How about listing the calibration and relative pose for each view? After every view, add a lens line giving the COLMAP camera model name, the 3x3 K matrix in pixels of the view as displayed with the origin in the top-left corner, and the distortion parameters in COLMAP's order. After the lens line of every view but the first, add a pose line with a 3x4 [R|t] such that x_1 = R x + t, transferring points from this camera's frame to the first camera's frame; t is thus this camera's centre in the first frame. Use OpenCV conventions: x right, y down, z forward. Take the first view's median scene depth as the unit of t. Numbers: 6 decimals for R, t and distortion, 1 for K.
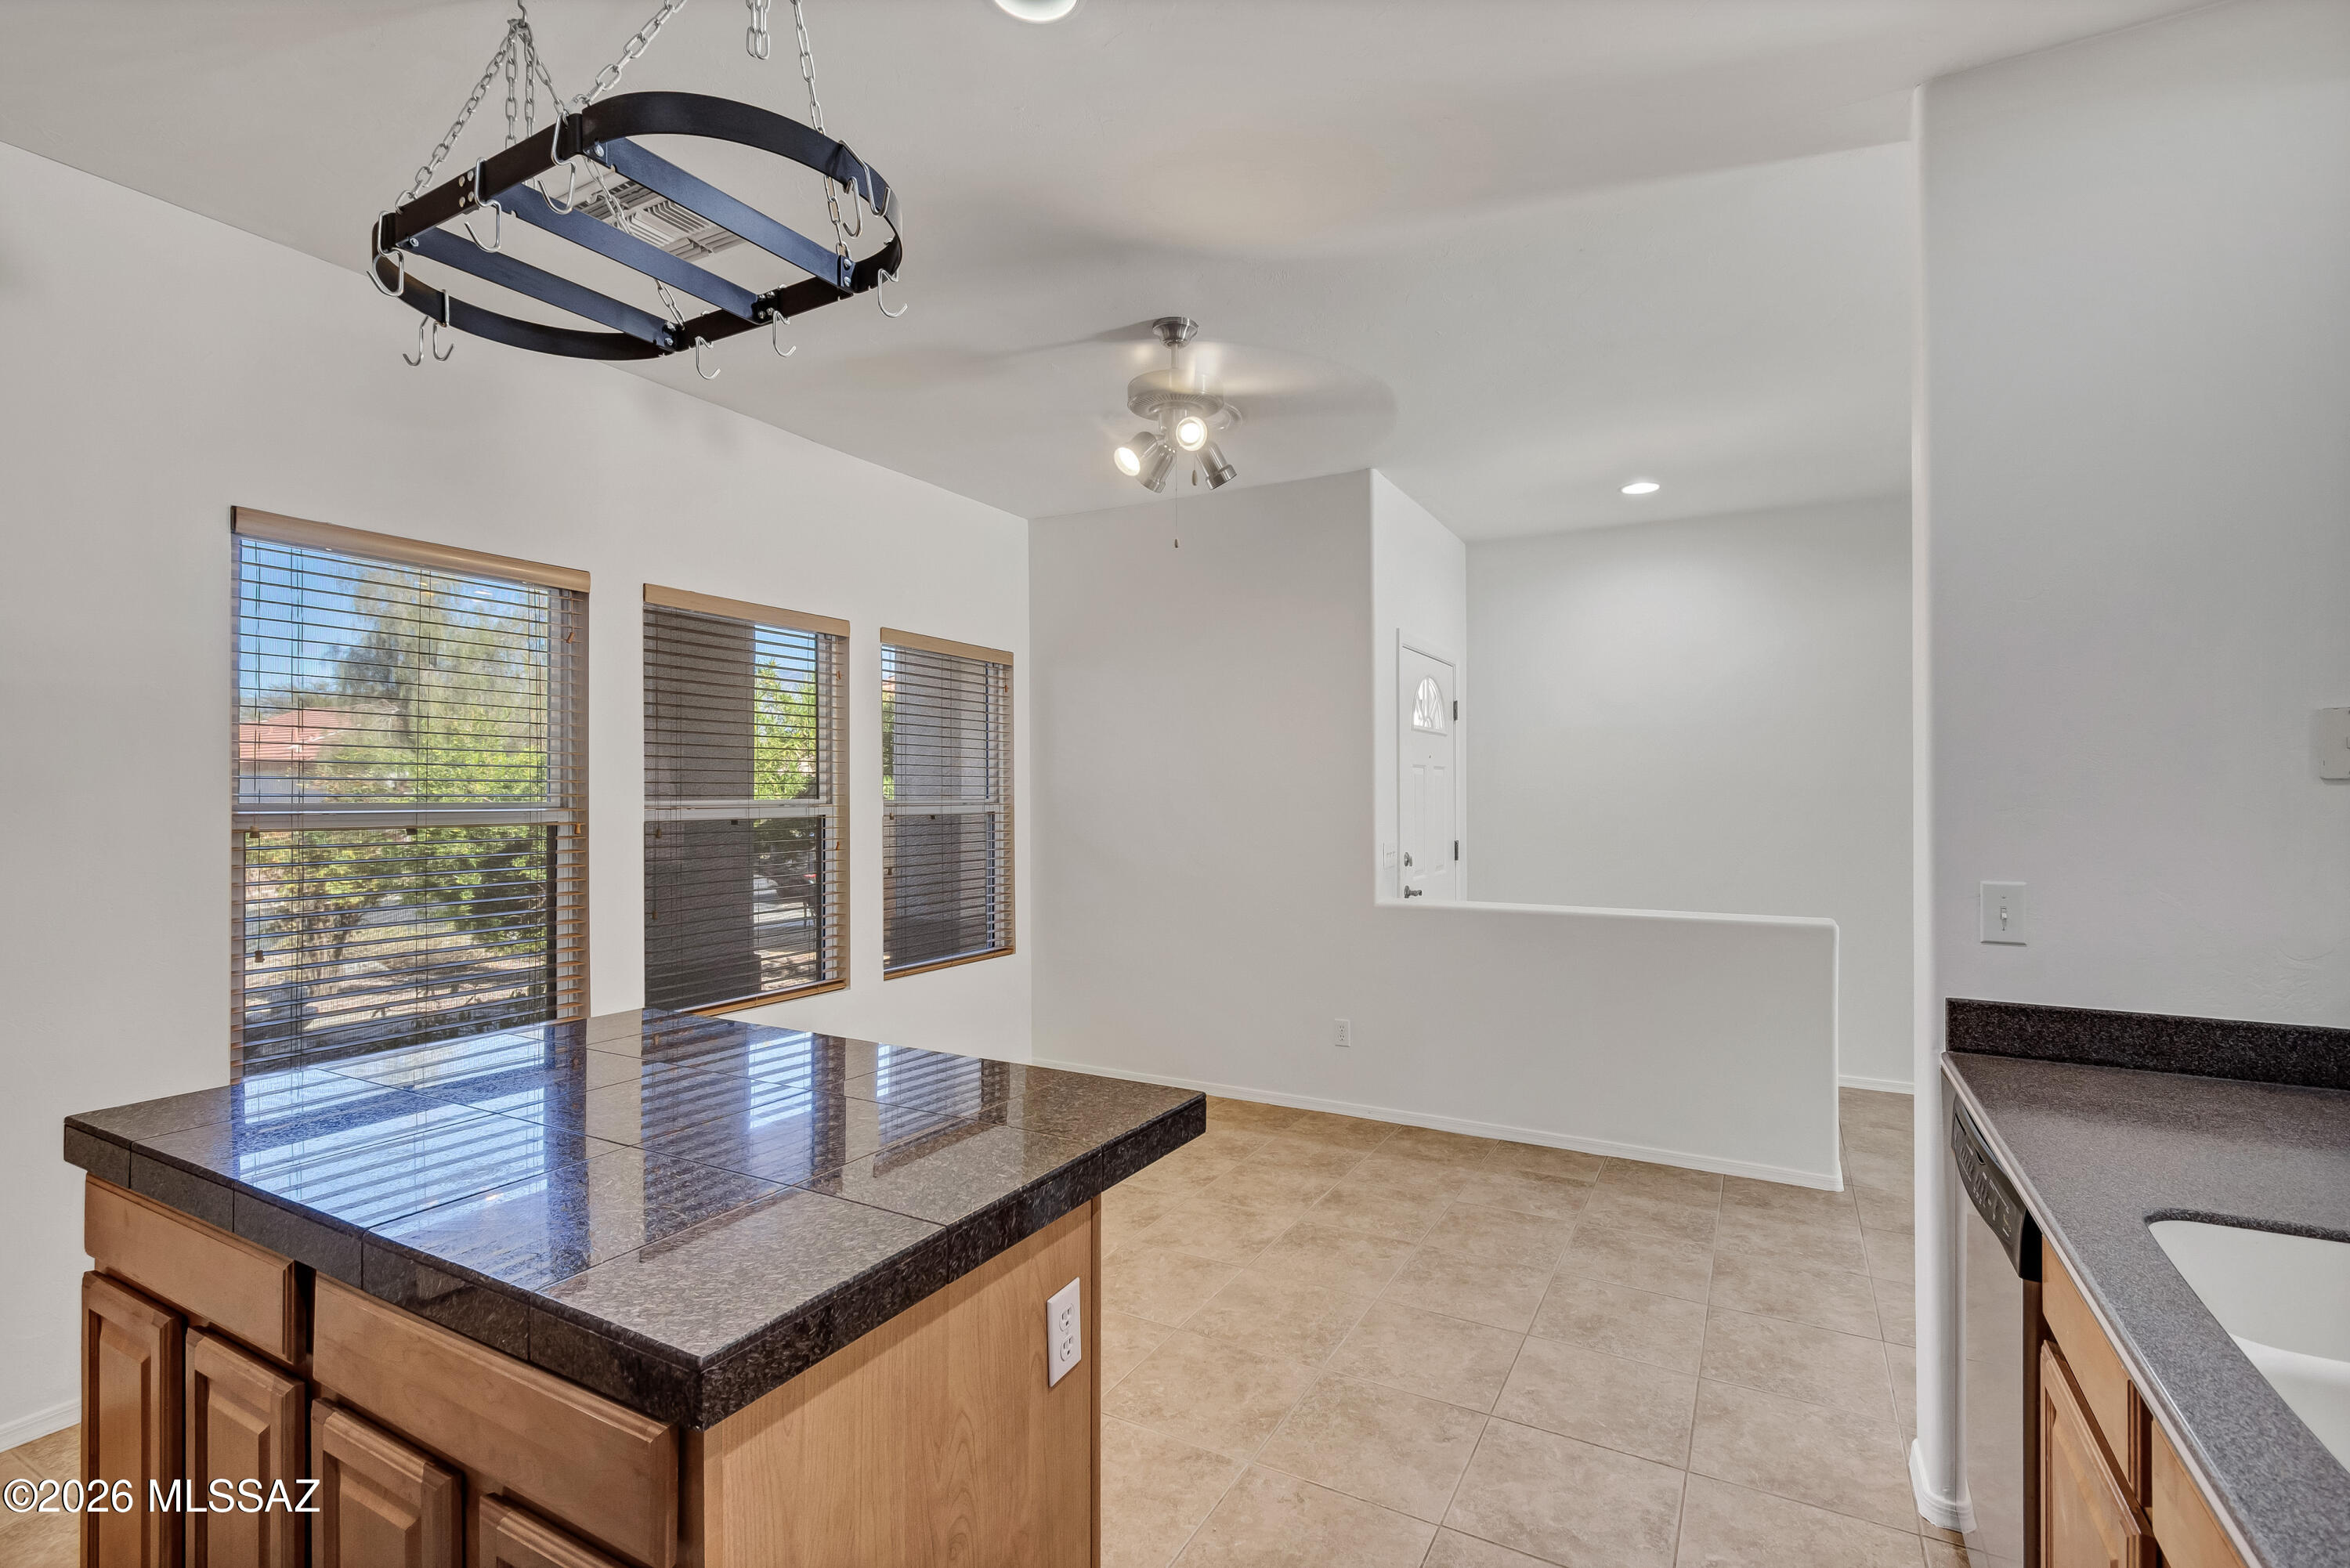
lens RADIAL K [[1079.3, 0, 1175.0], [0, 1079.3, 784.0], [0, 0, 1]] dist [0.000850, -0.000069]
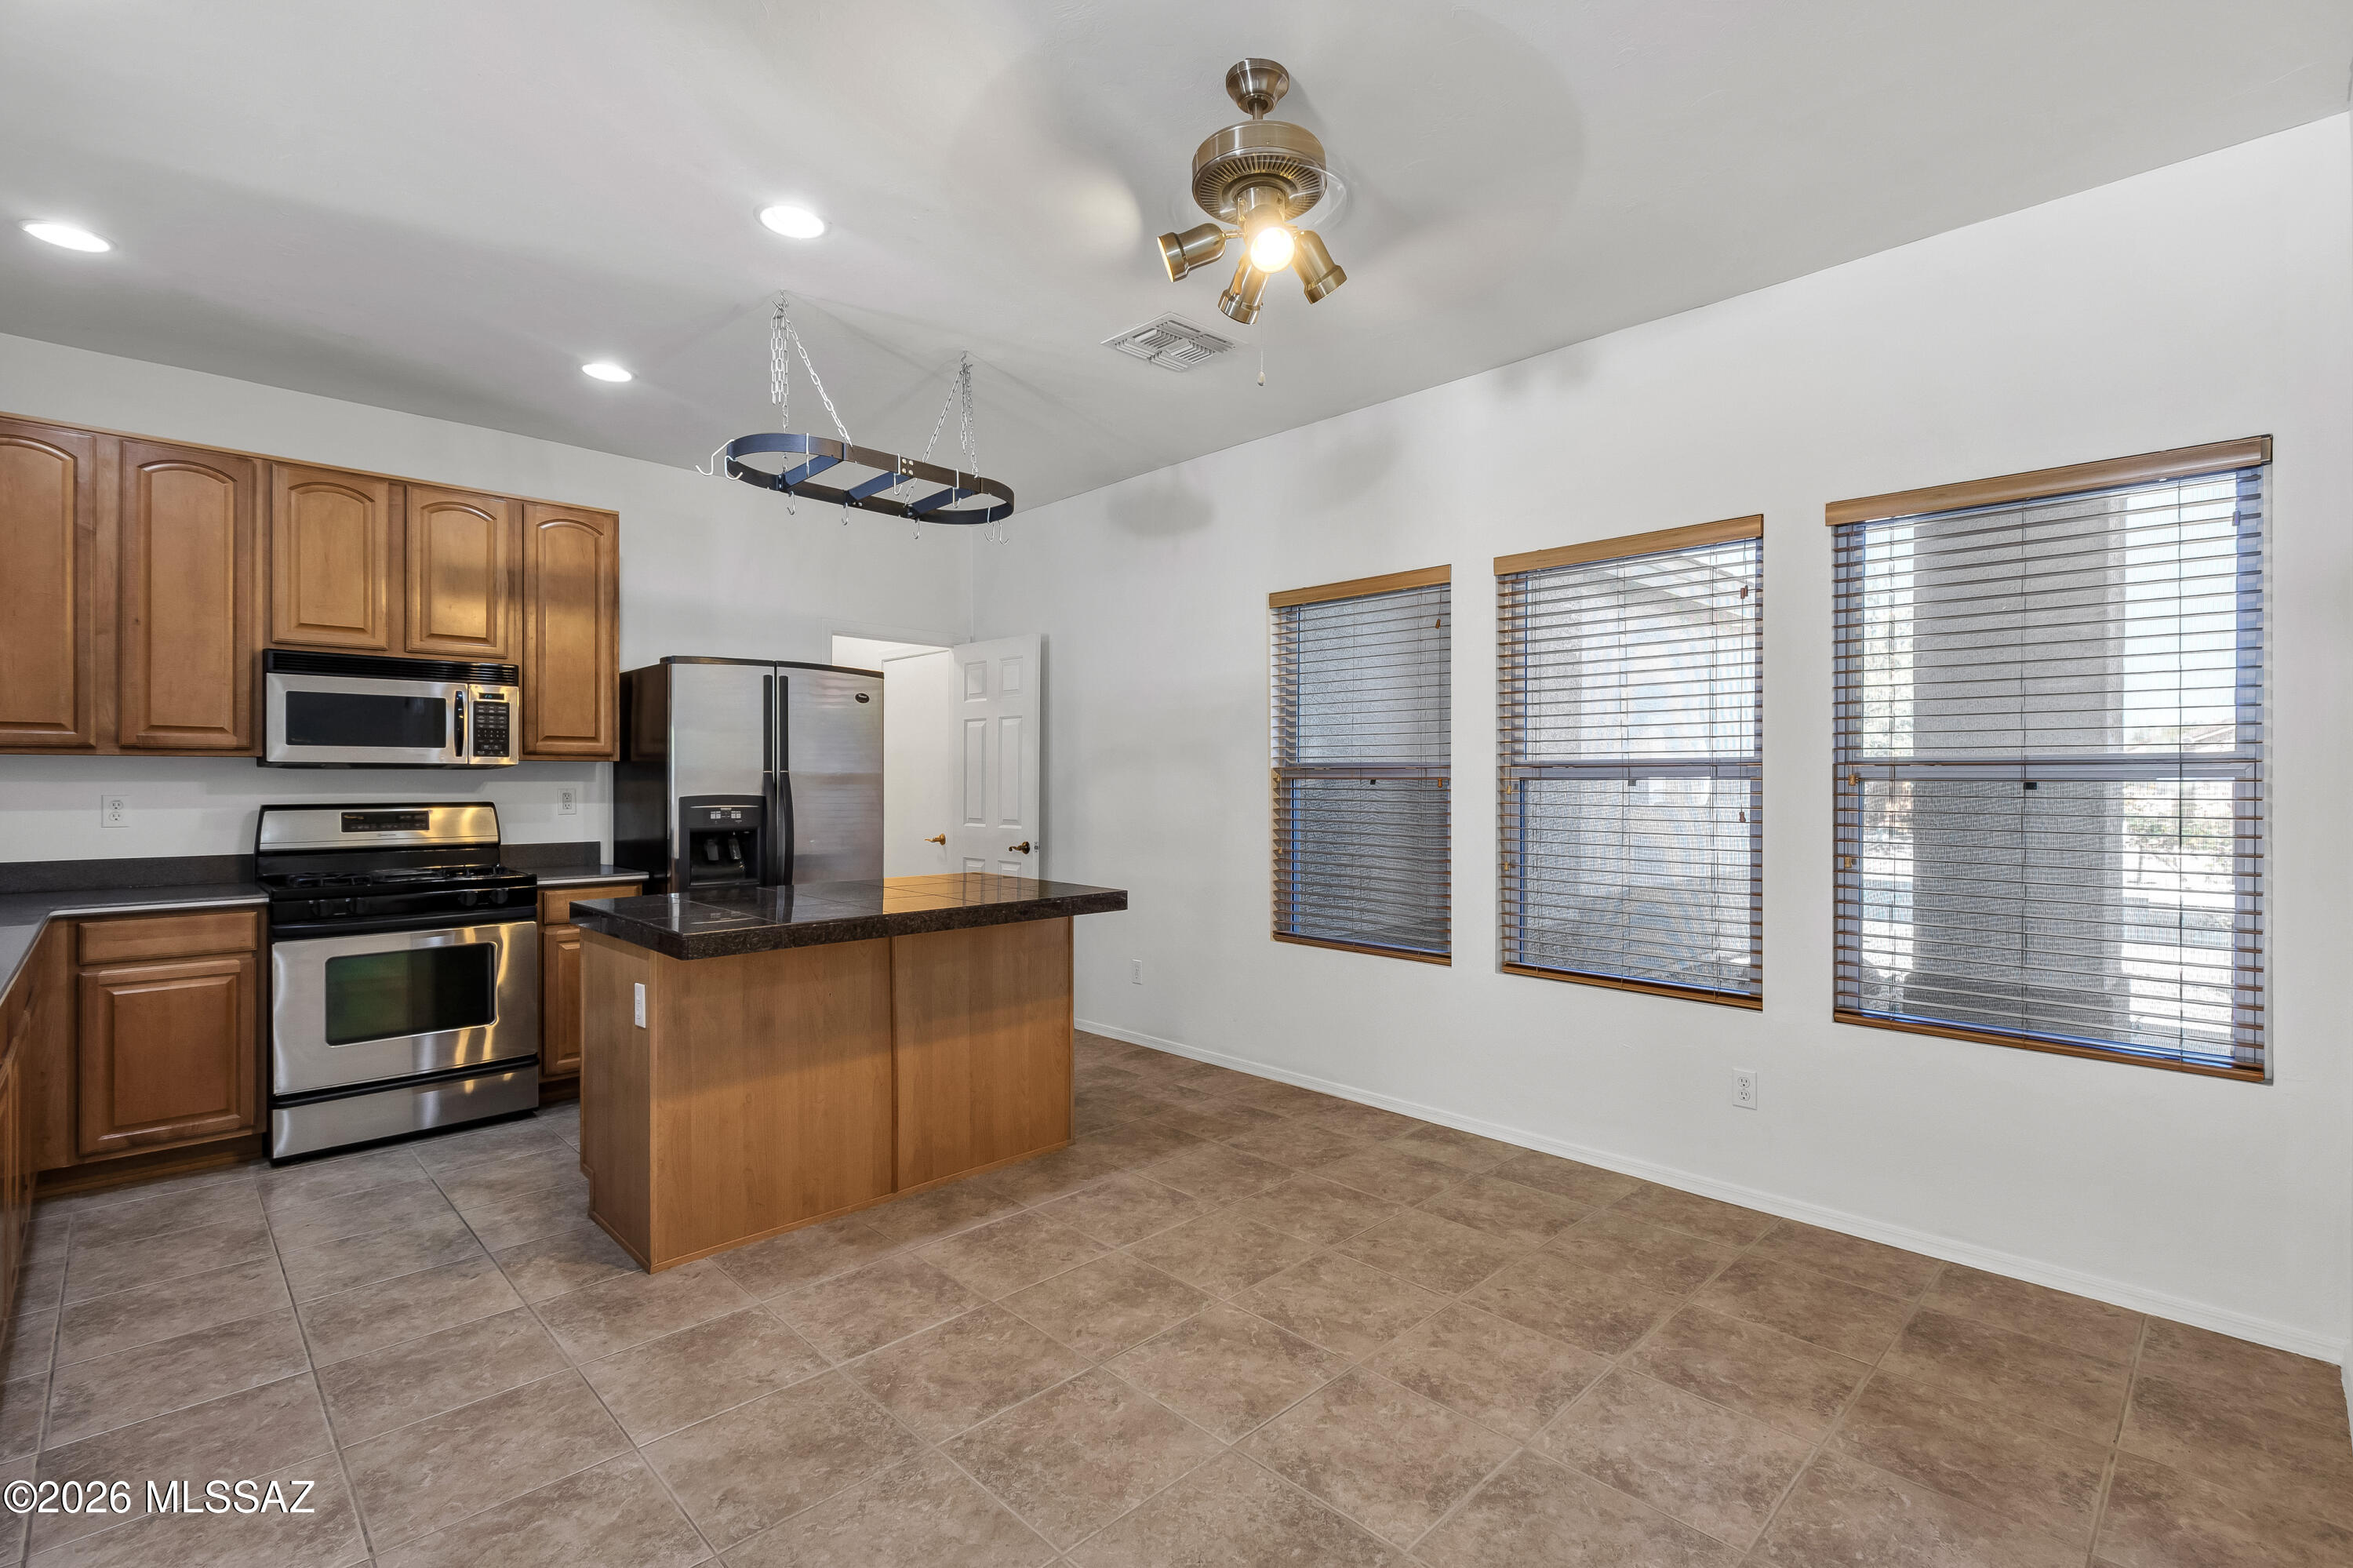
lens RADIAL K [[1002.7, 0, 1176.5], [0, 1002.7, 784.0], [0, 0, 1]] dist [0.001181, 0.000353]
pose [[-0.263839, 0.001895, -0.964565, 0.594767], [0.003920, 0.999992, 0.000892, 0.040053], [0.964559, -0.003546, -0.263844, 1.016690]]
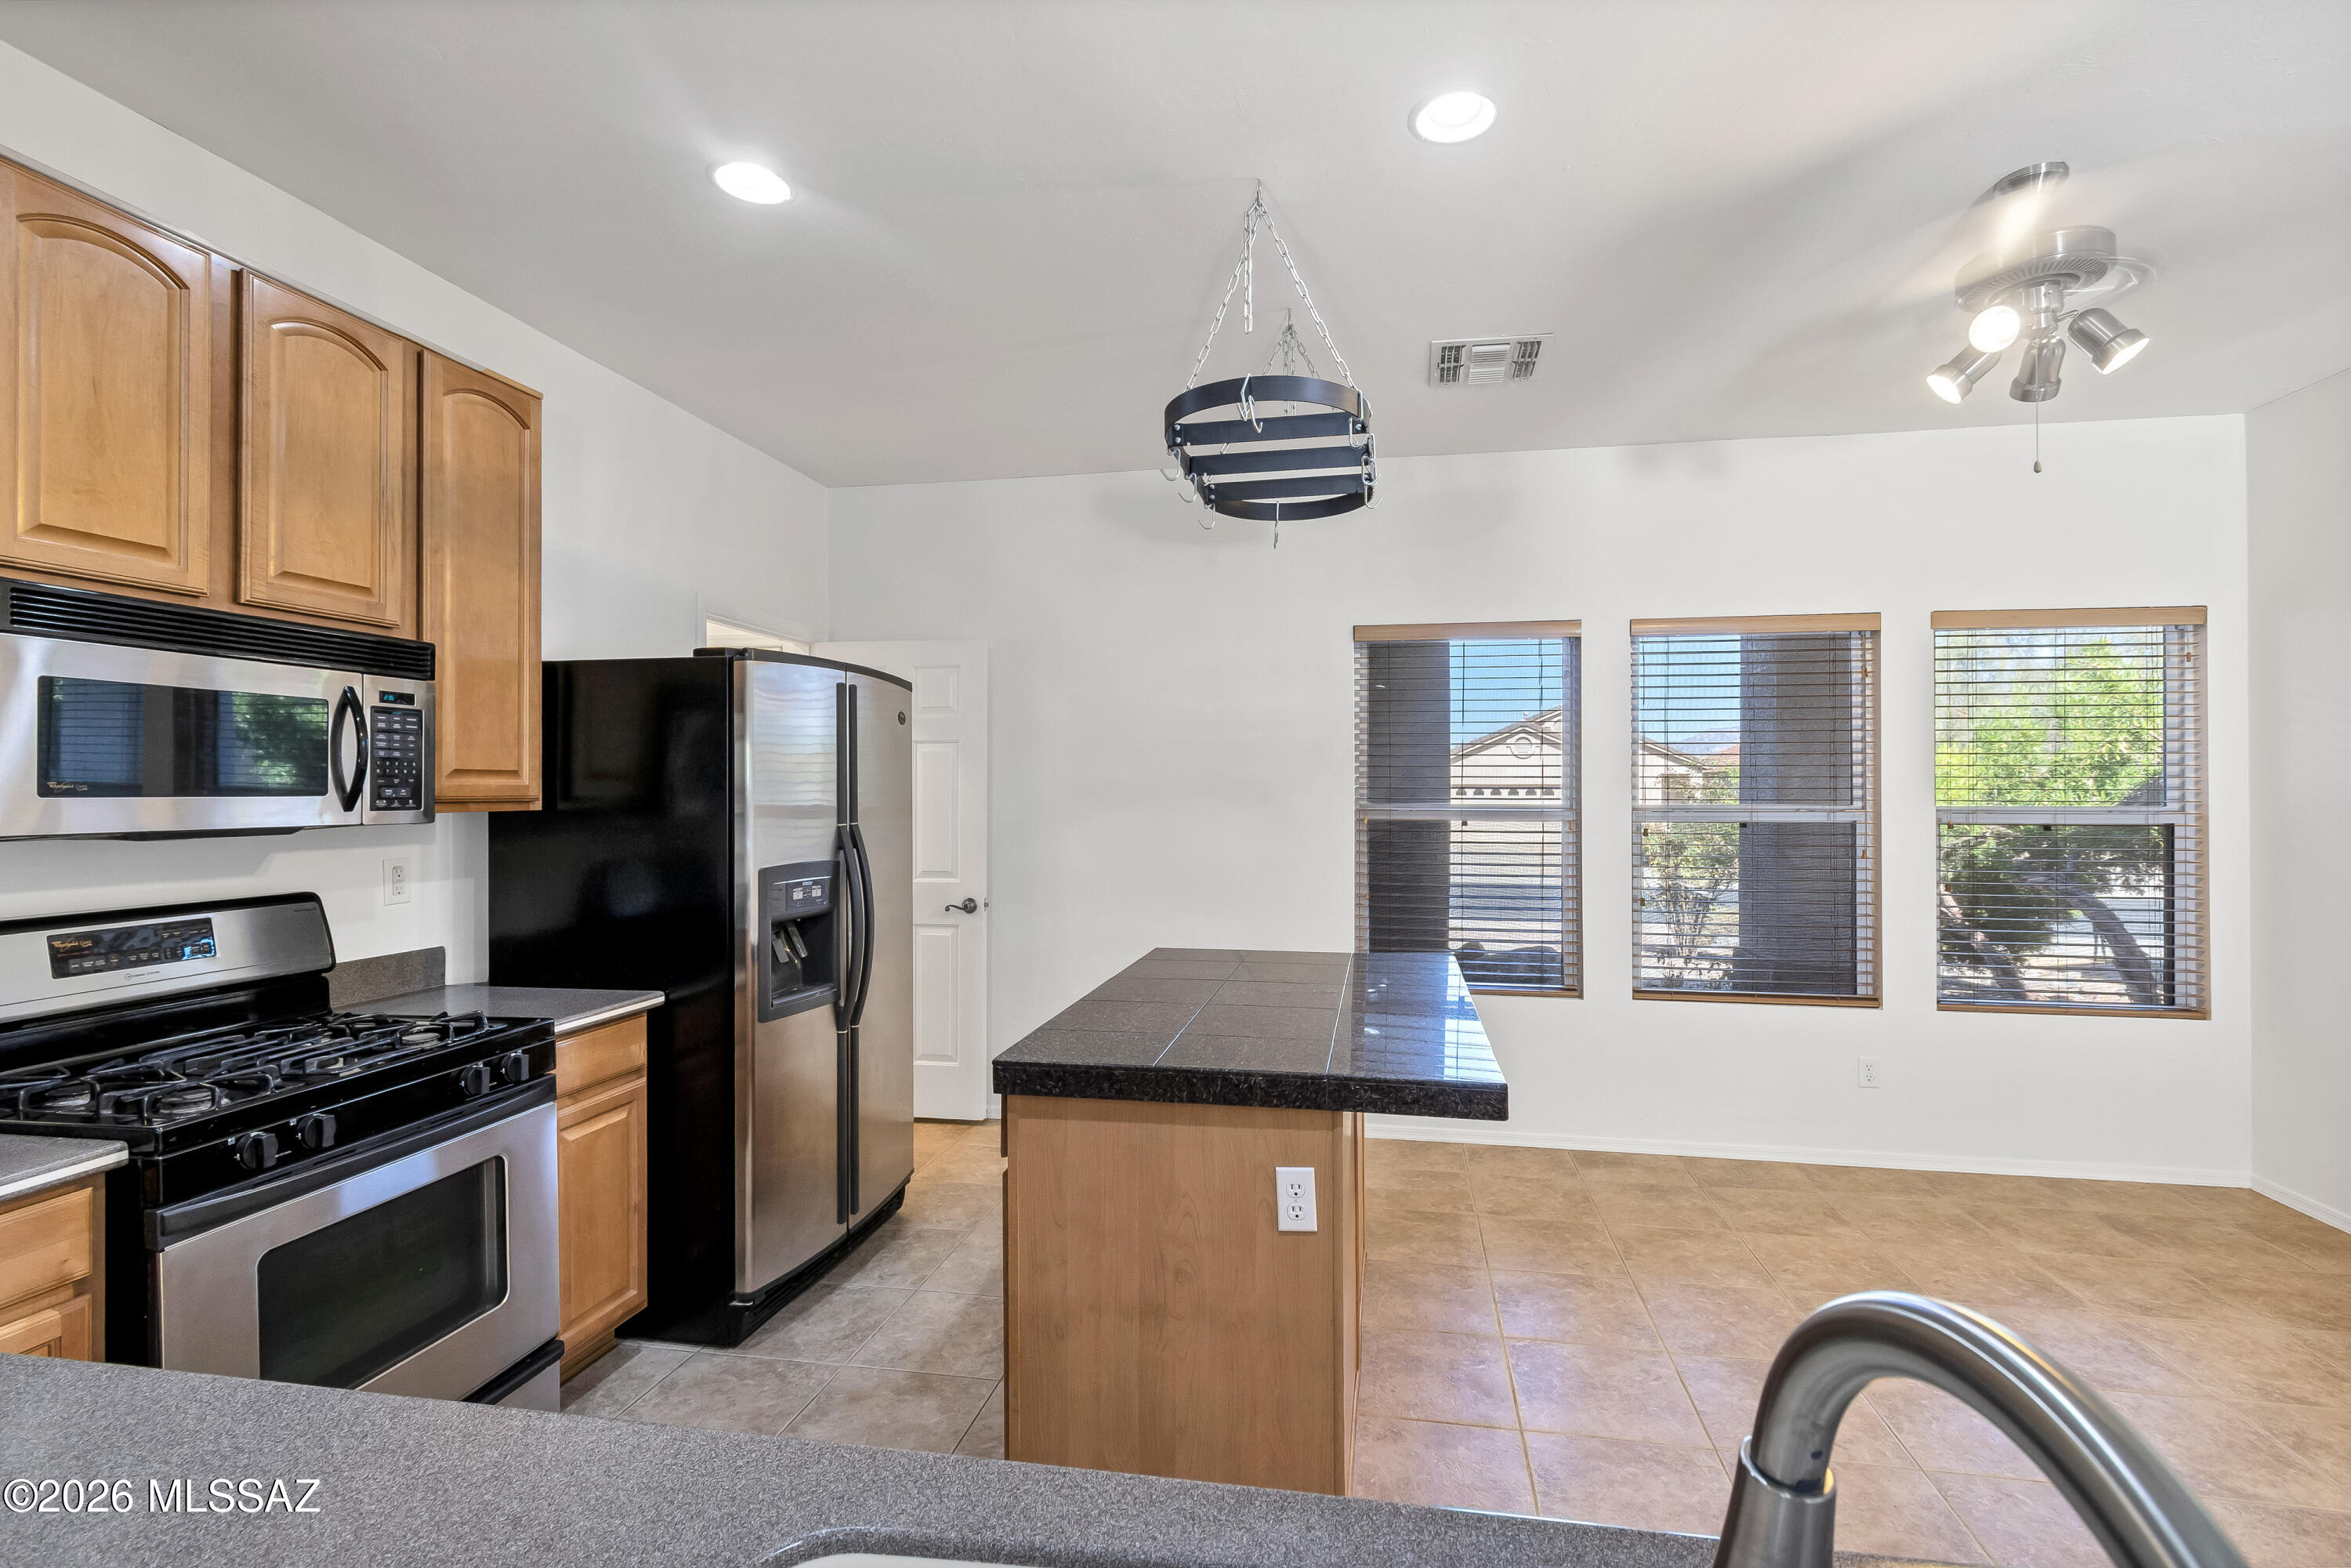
lens RADIAL K [[1030.0, 0, 1182.6], [0, 1030.0, 797.6], [0, 0, 1]] dist [0.002775, -0.000167]
pose [[0.314786, 0.002334, -0.949160, 0.445435], [0.007594, 0.999959, 0.004978, -0.001672], [0.949132, -0.008775, 0.314755, 0.191639]]
